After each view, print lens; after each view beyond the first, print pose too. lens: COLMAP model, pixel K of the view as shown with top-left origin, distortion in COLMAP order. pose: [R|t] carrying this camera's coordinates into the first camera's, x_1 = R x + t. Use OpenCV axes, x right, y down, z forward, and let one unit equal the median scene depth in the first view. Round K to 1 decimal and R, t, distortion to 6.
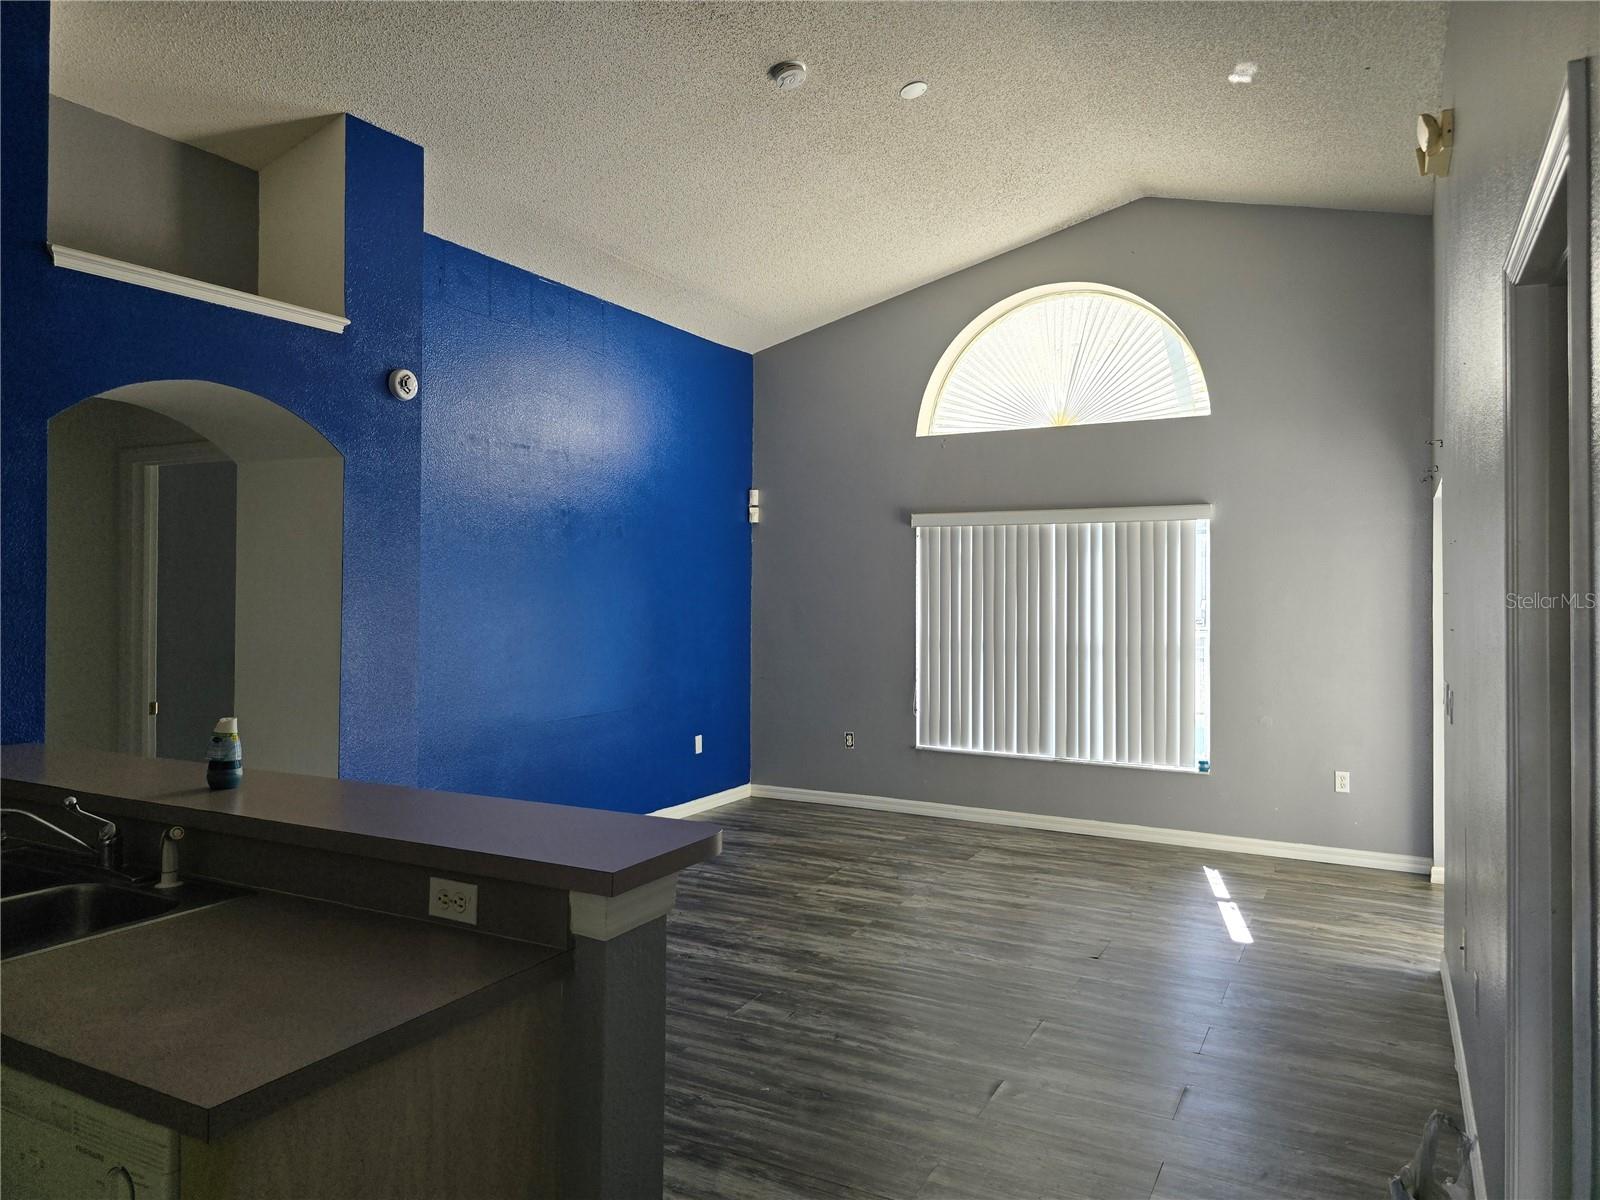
lens RADIAL K [[1081.3, 0, 780.3], [0, 1081.3, 562.5], [0, 0, 1]] dist [0.062376, -0.012725]
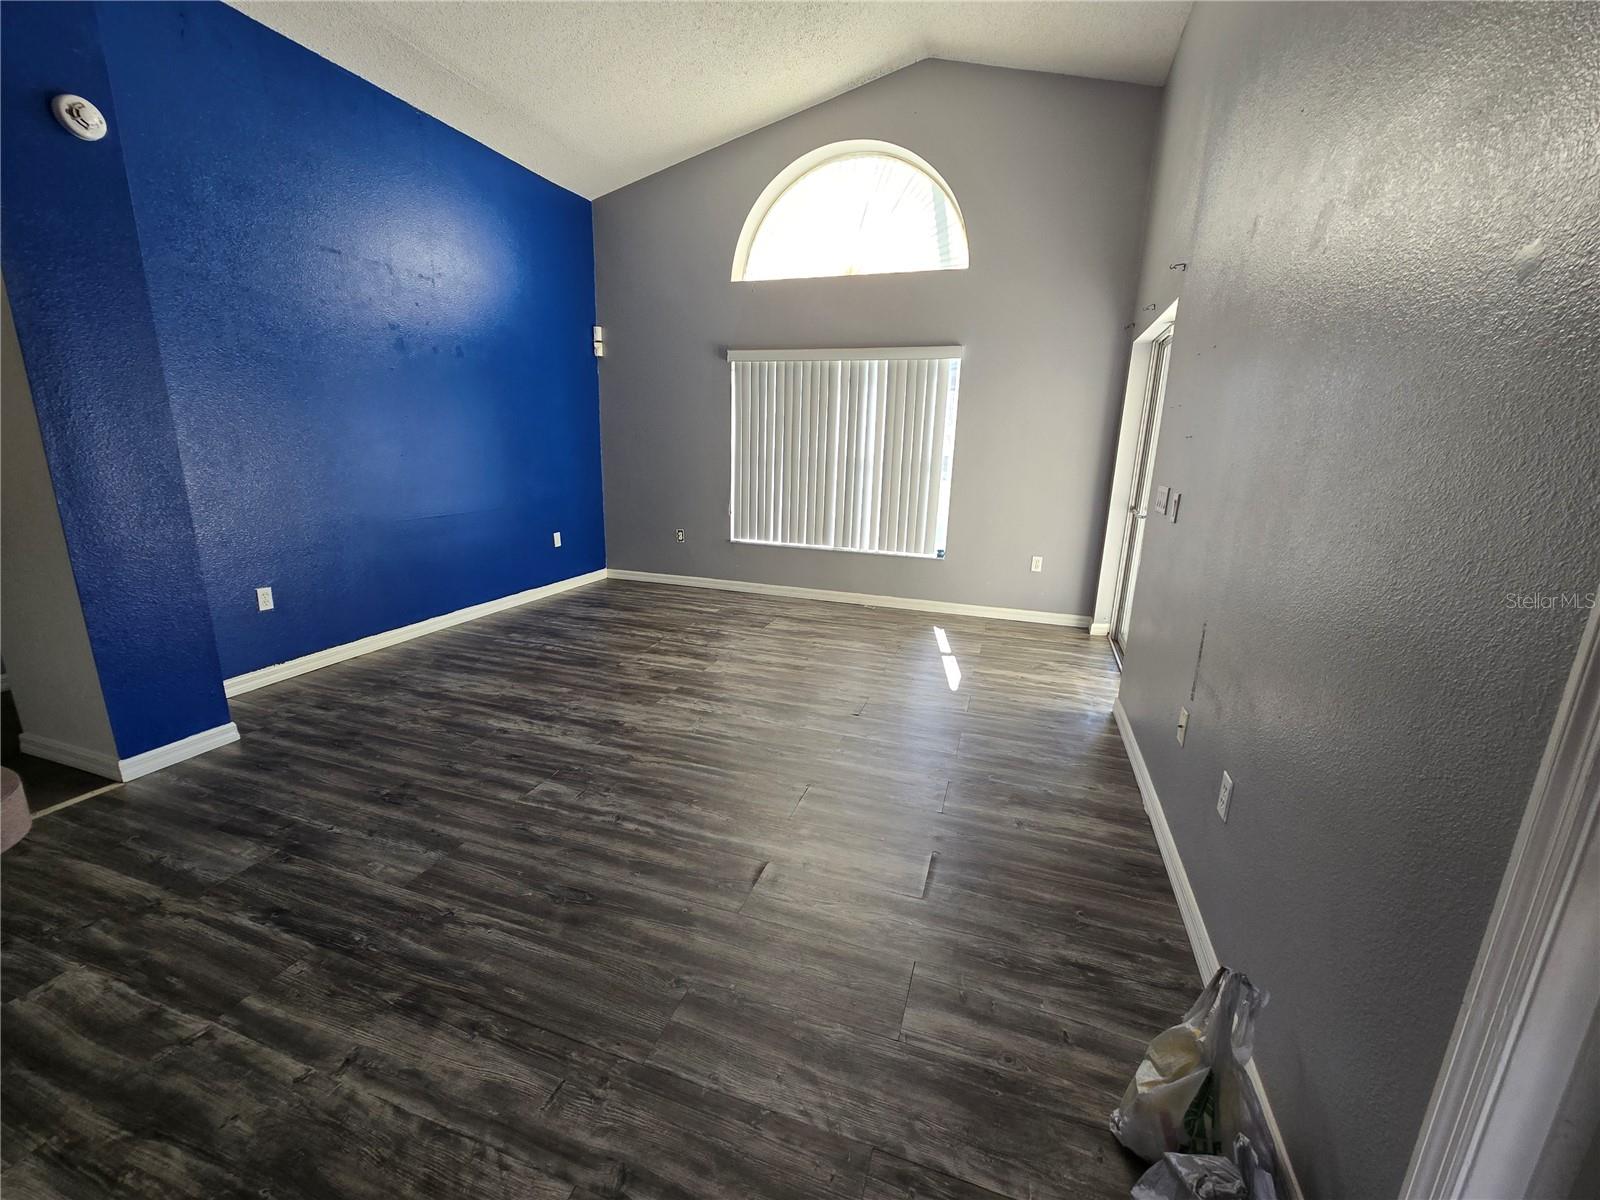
lens RADIAL K [[646.7, 0, 801.6], [0, 646.7, 602.2], [0, 0, 1]] dist [-0.021182, -0.001639]
pose [[0.981515, -0.024686, 0.189786, 0.081495], [-0.026965, 0.963916, 0.264836, 0.046154], [-0.189476, -0.265058, 0.945433, 0.315184]]
